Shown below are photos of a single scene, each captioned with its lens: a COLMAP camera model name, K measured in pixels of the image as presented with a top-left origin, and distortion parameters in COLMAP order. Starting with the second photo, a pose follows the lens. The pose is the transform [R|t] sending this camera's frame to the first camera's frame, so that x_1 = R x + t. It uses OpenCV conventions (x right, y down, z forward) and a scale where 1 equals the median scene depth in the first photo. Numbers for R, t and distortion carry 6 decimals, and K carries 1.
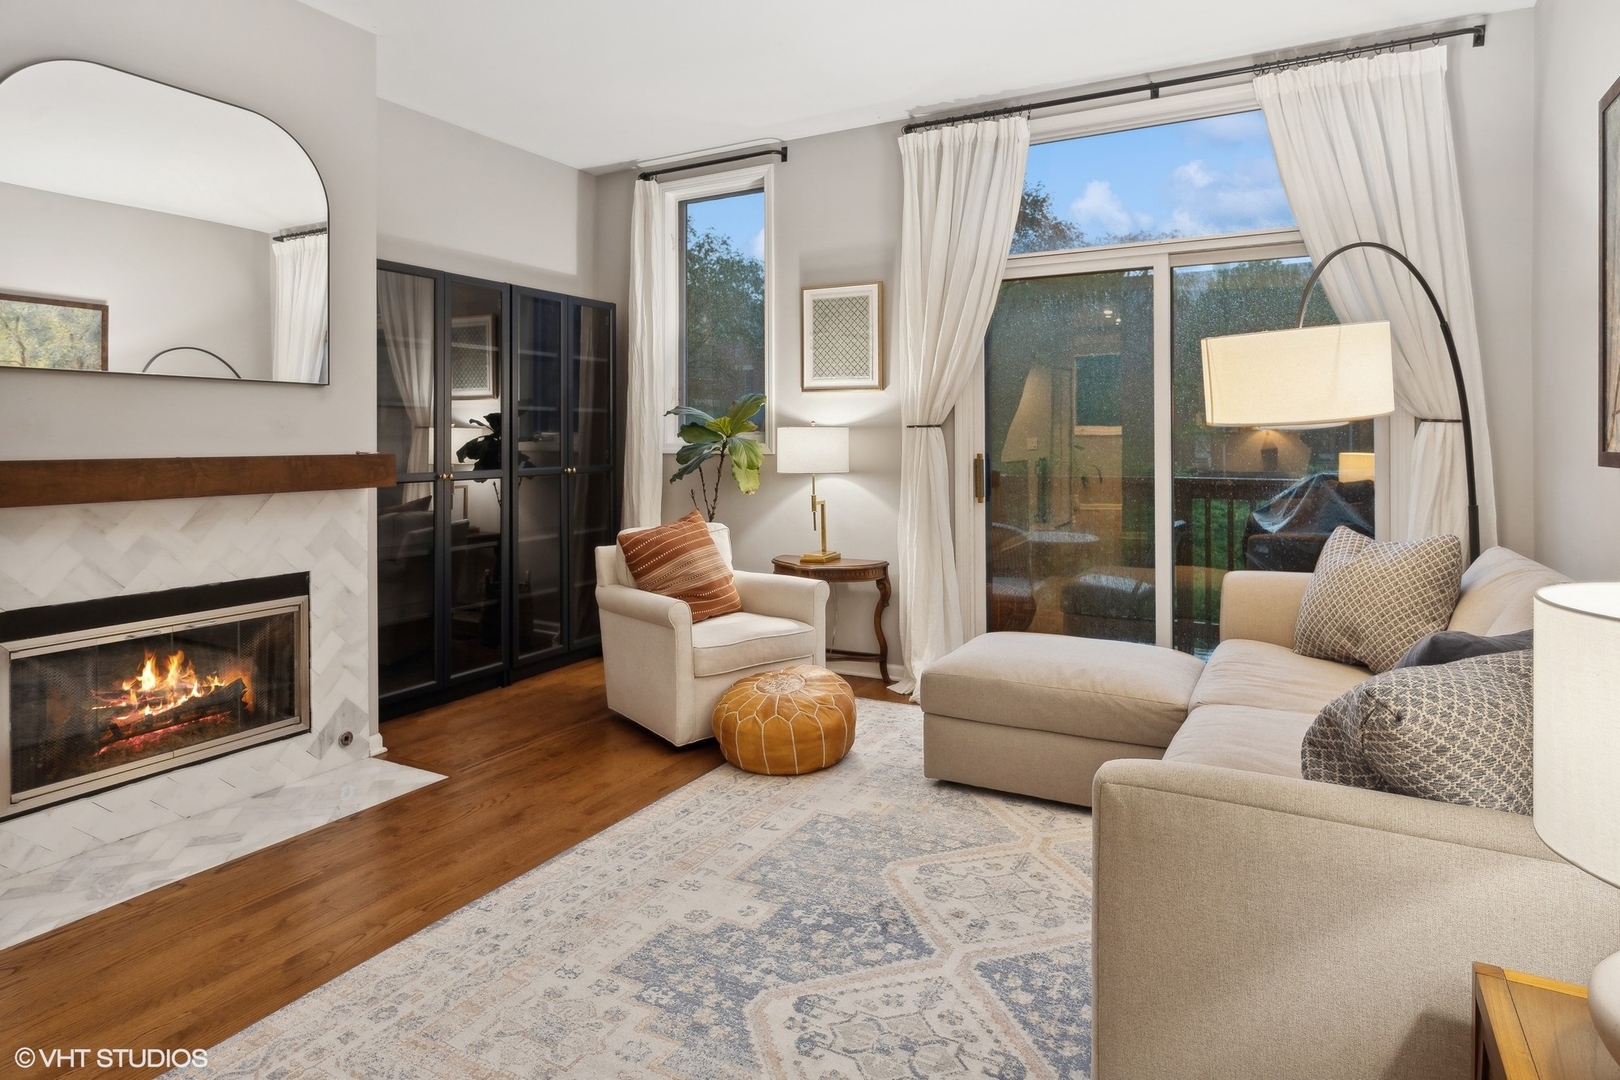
lens RADIAL K [[924.5, 0, 822.6], [0, 924.5, 431.4], [0, 0, 1]] dist [-0.000779, 0.002275]
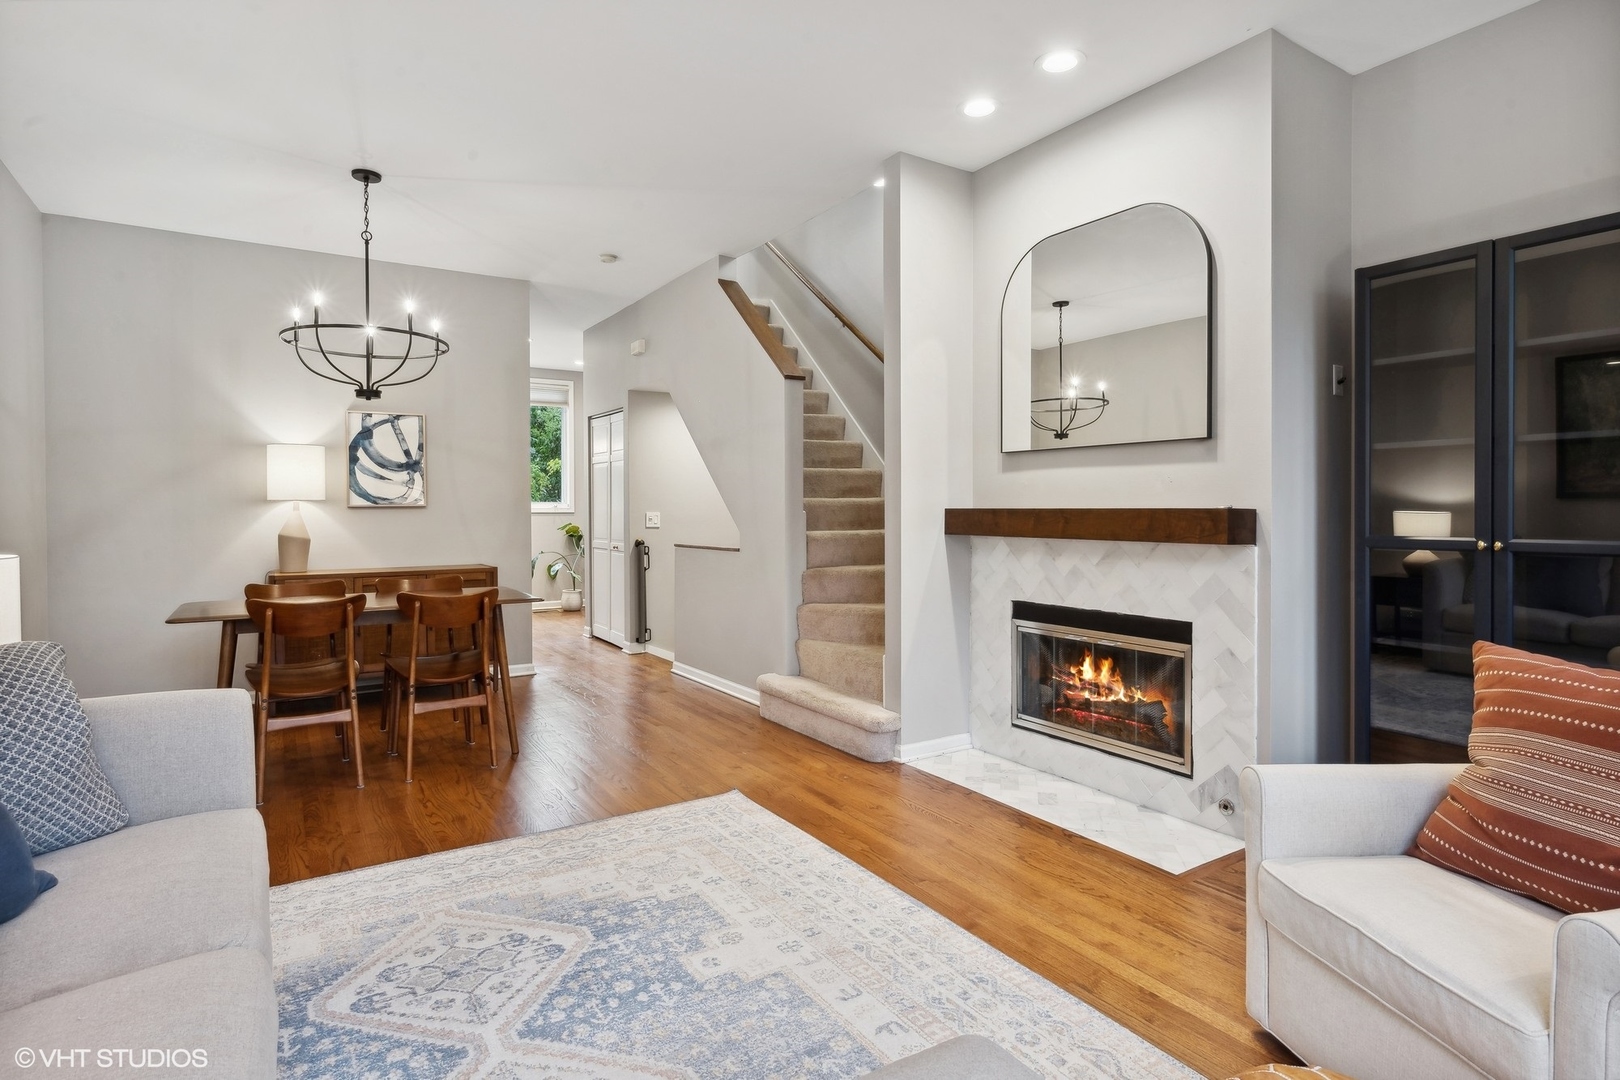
lens RADIAL K [[862.3, 0, 813.1], [0, 862.3, 511.2], [0, 0, 1]] dist [-0.000859, 0.002655]
pose [[-0.497044, 0.010822, -0.867658, 0.494184], [0.011985, 0.999912, 0.005606, 0.020380], [0.867643, -0.007613, -0.497130, 1.156817]]
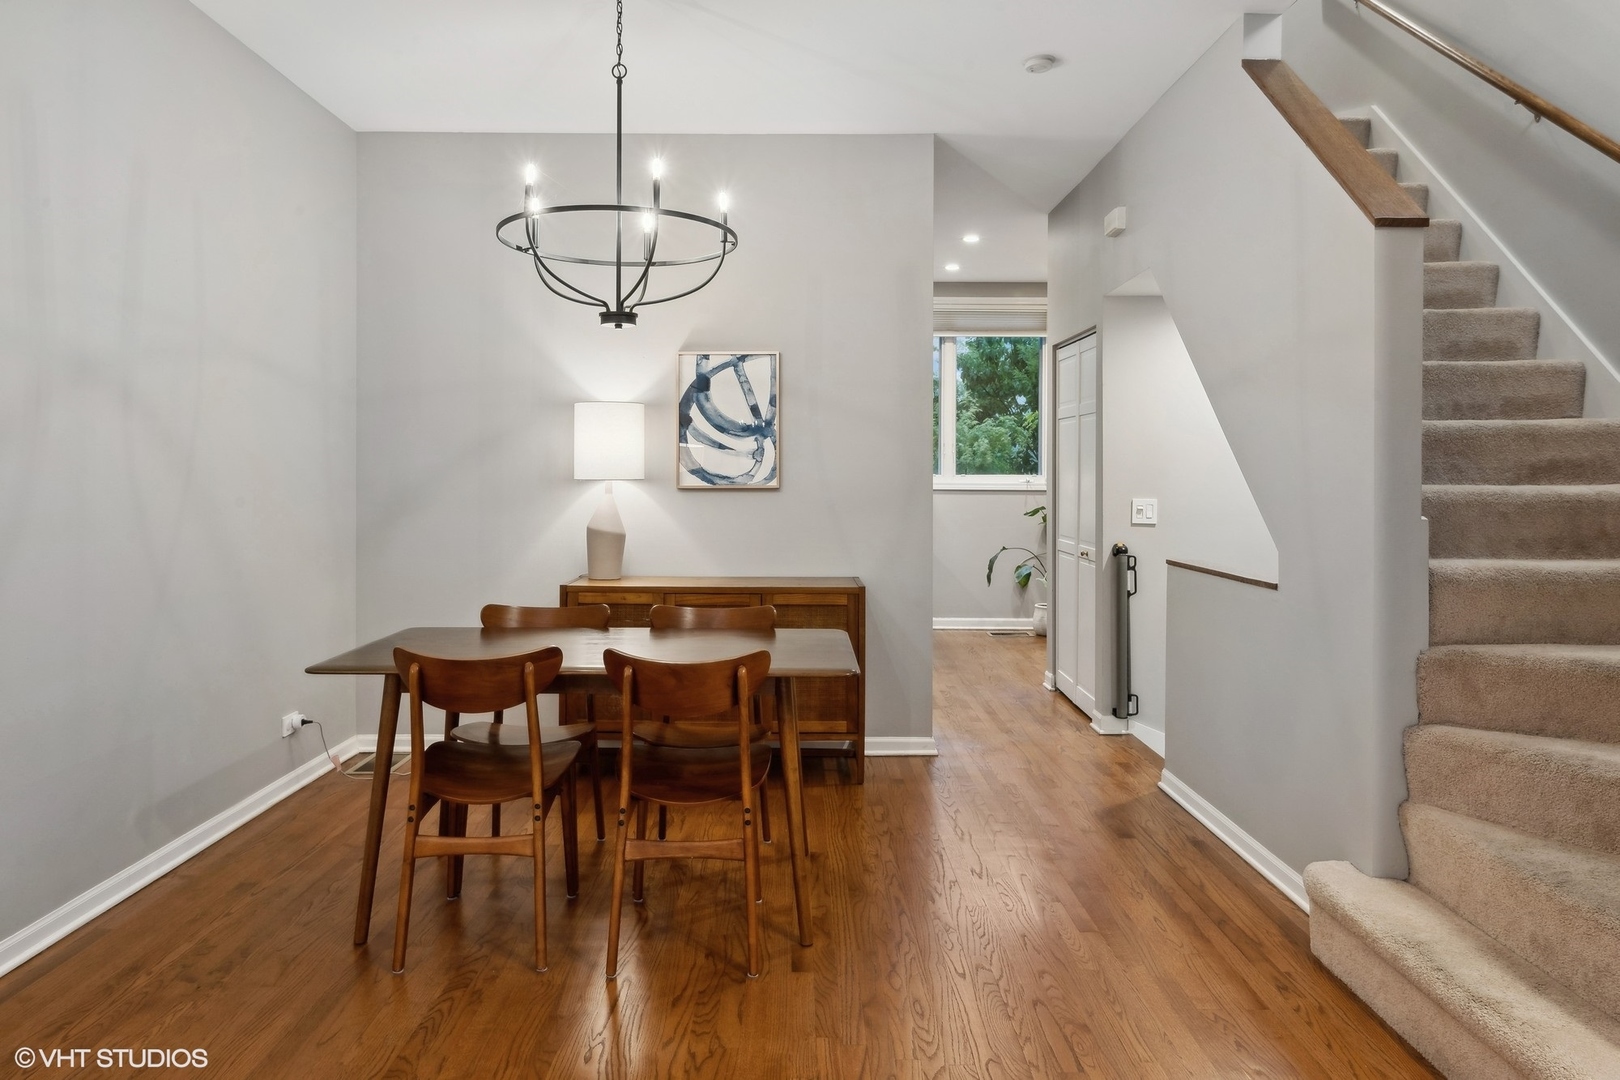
lens RADIAL K [[1073.9, 0, 791.6], [0, 1073.9, 470.5], [0, 0, 1]] dist [0.015267, -0.005622]
pose [[-0.888732, 0.001701, -0.458425, 0.026802], [0.004443, 0.999978, -0.004904, -0.006102], [0.458406, -0.006396, -0.888720, 0.921822]]
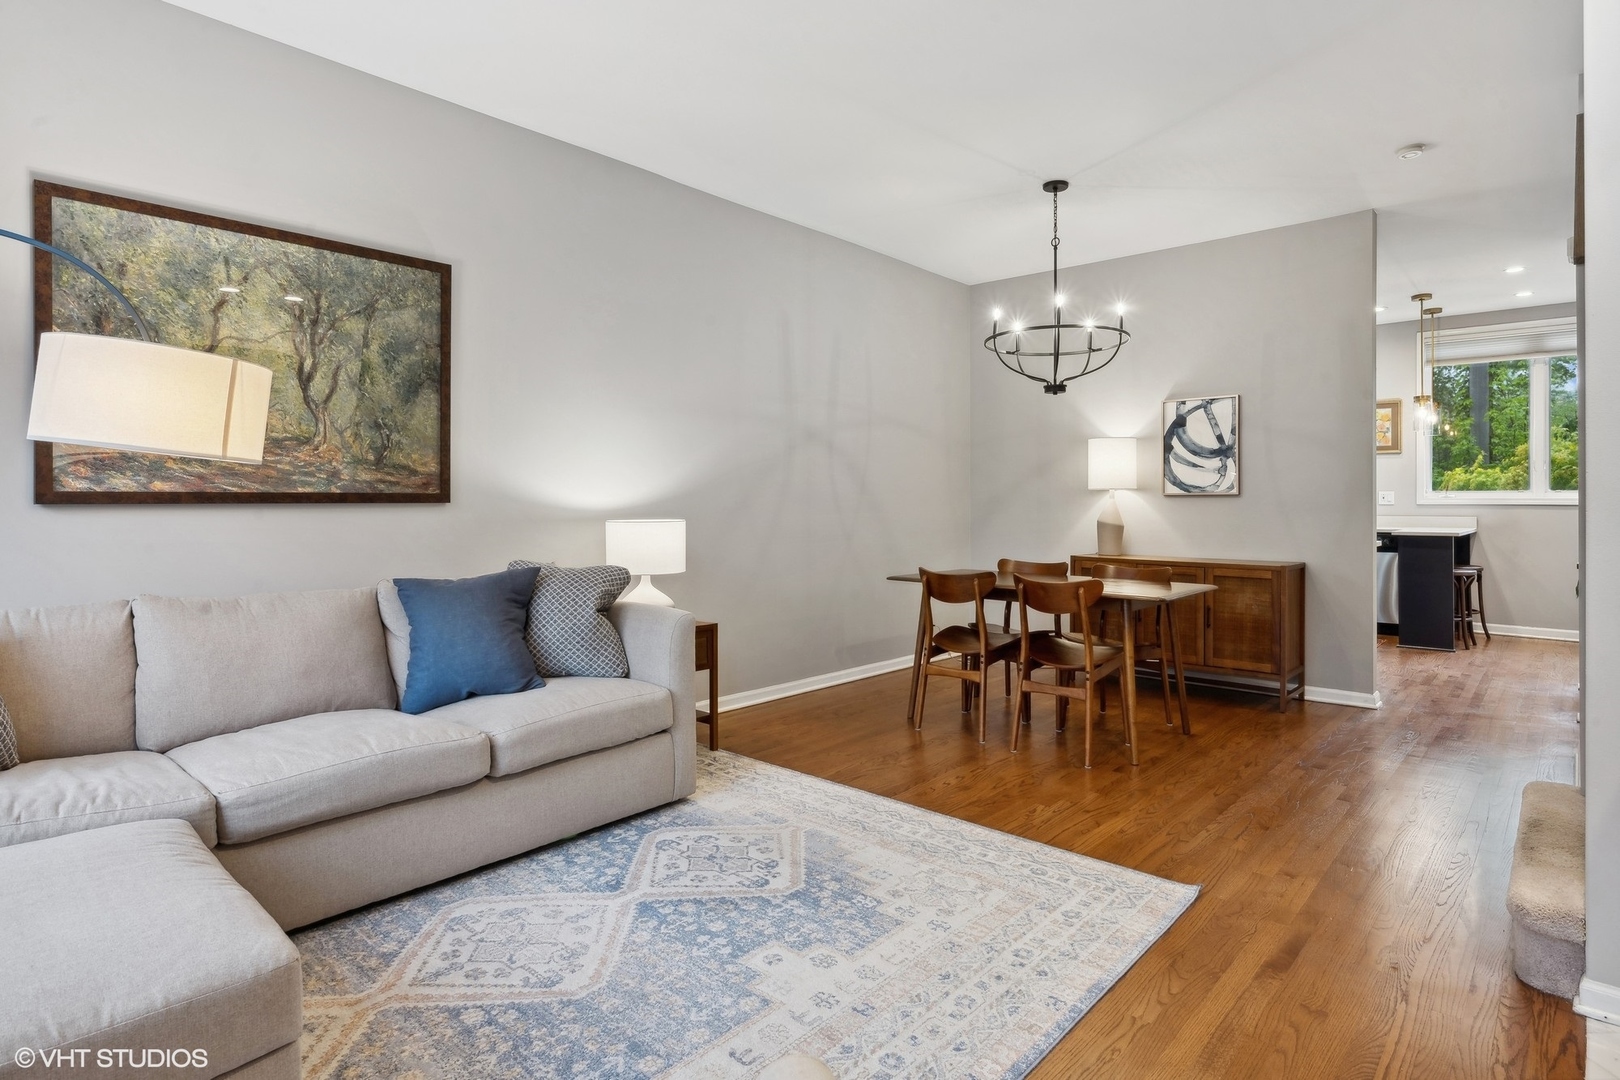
lens RADIAL K [[862.3, 0, 787.7], [0, 862.3, 503.6], [0, 0, 1]] dist [-0.000859, 0.002655]
pose [[-0.963708, 0.000012, 0.266960, -0.250066], [-0.000549, 0.999998, -0.002025, 0.030912], [-0.266959, -0.002099, -0.963706, 1.384374]]
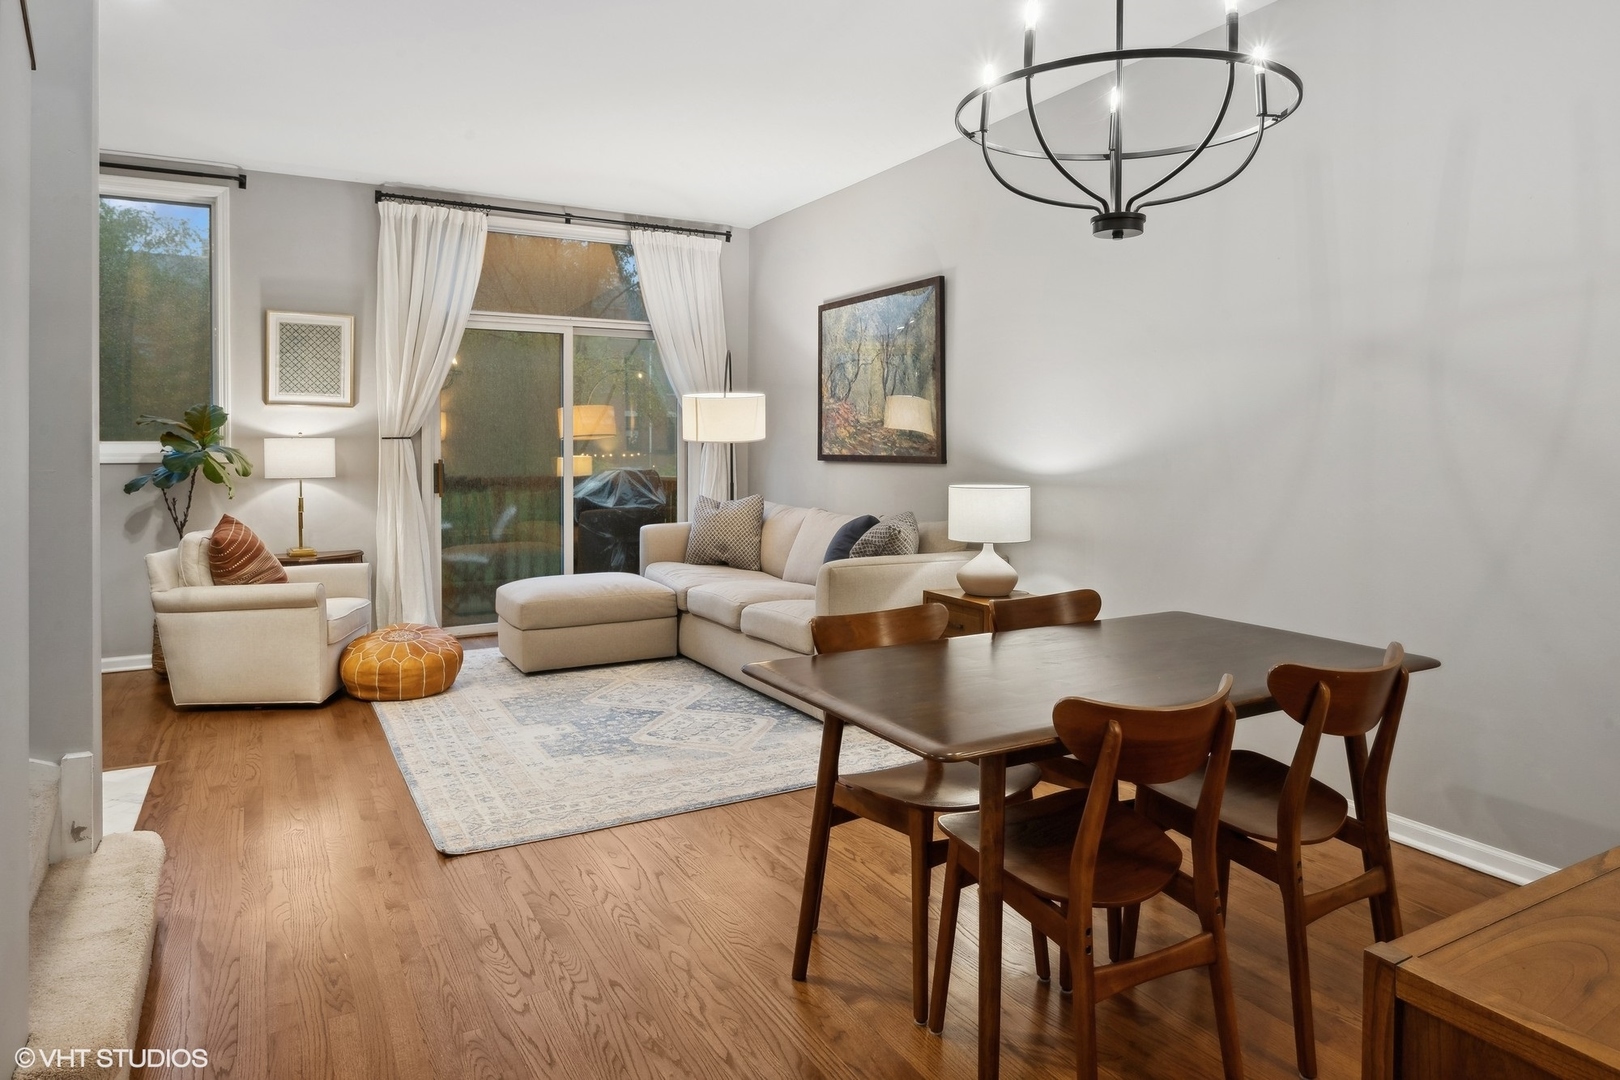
lens RADIAL K [[957.6, 0, 804.5], [0, 957.6, 443.4], [0, 0, 1]] dist [-0.003468, 0.003497]
pose [[0.544434, 0.004355, 0.838793, -0.966599], [-0.007977, 0.999968, -0.000014, -0.003668], [-0.838766, -0.006684, 0.544451, -0.238250]]
